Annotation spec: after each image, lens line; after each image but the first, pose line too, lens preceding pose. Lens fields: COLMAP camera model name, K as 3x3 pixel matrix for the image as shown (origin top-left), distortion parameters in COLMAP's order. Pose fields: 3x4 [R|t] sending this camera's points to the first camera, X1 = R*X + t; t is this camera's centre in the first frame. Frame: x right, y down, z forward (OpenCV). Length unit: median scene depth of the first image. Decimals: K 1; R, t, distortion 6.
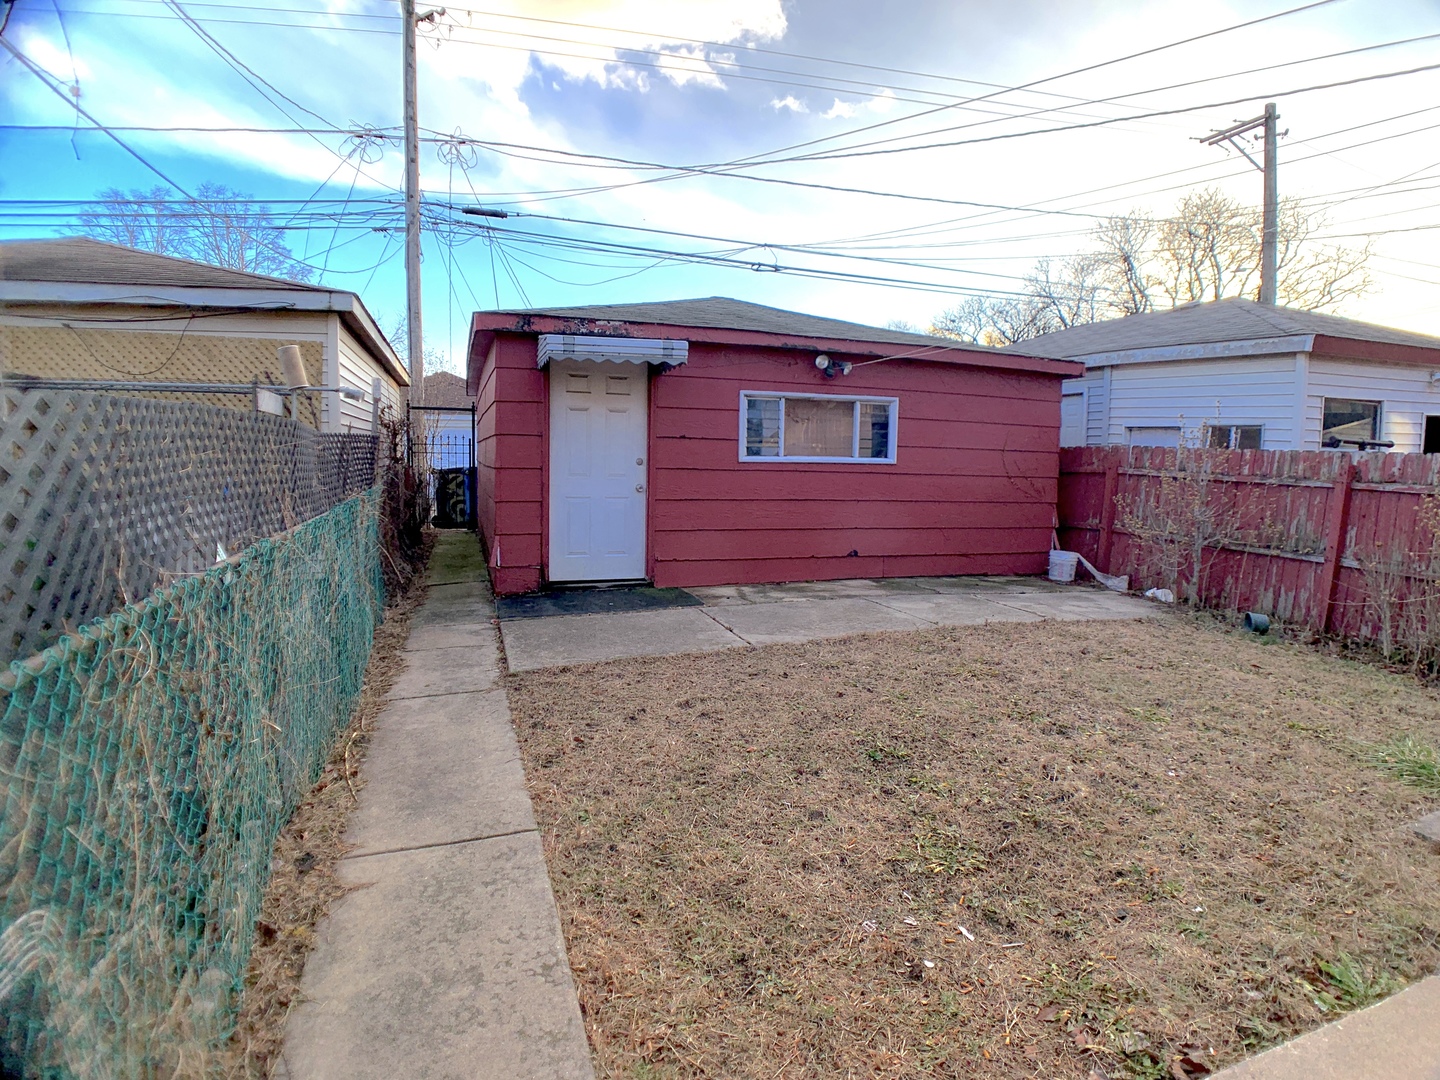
lens RADIAL K [[755.6, 0, 720.0], [0, 755.6, 540.0], [0, 0, 1]] dist [-0.078389, 0.000008]
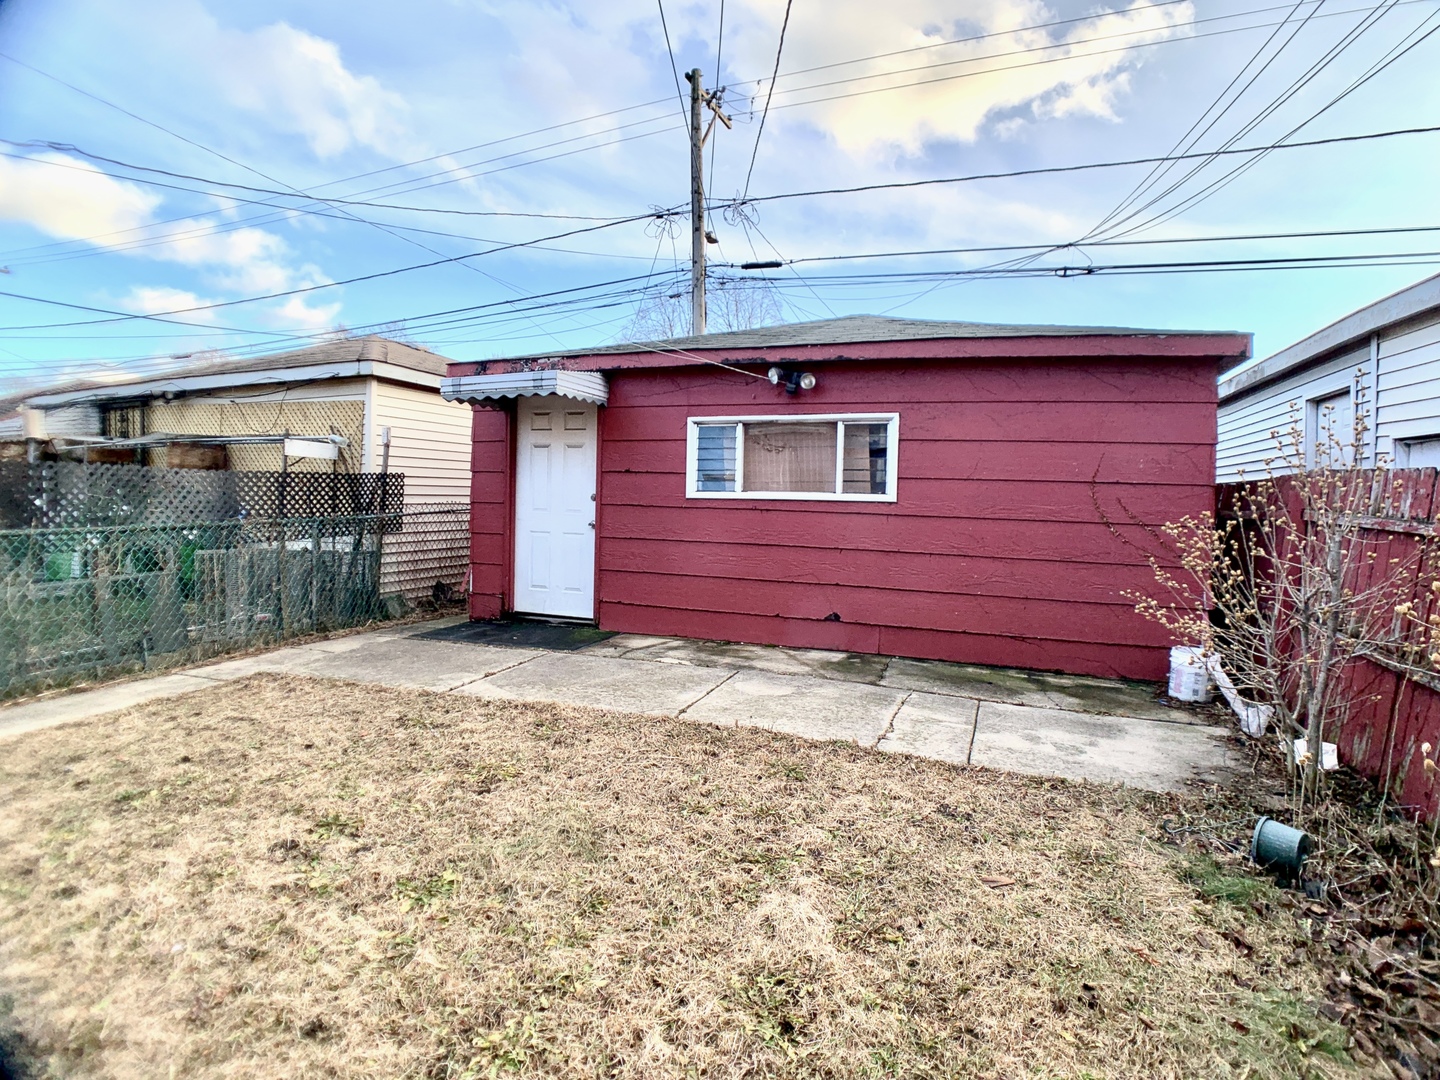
lens RADIAL K [[755.6, 0, 720.0], [0, 755.6, 540.0], [0, 0, 1]] dist [-0.078389, 0.000008]
pose [[0.772851, 0.035849, -0.633574, 0.616703], [-0.077708, 0.996236, -0.038421, -0.024127], [0.629811, 0.078927, 0.772728, 0.347889]]
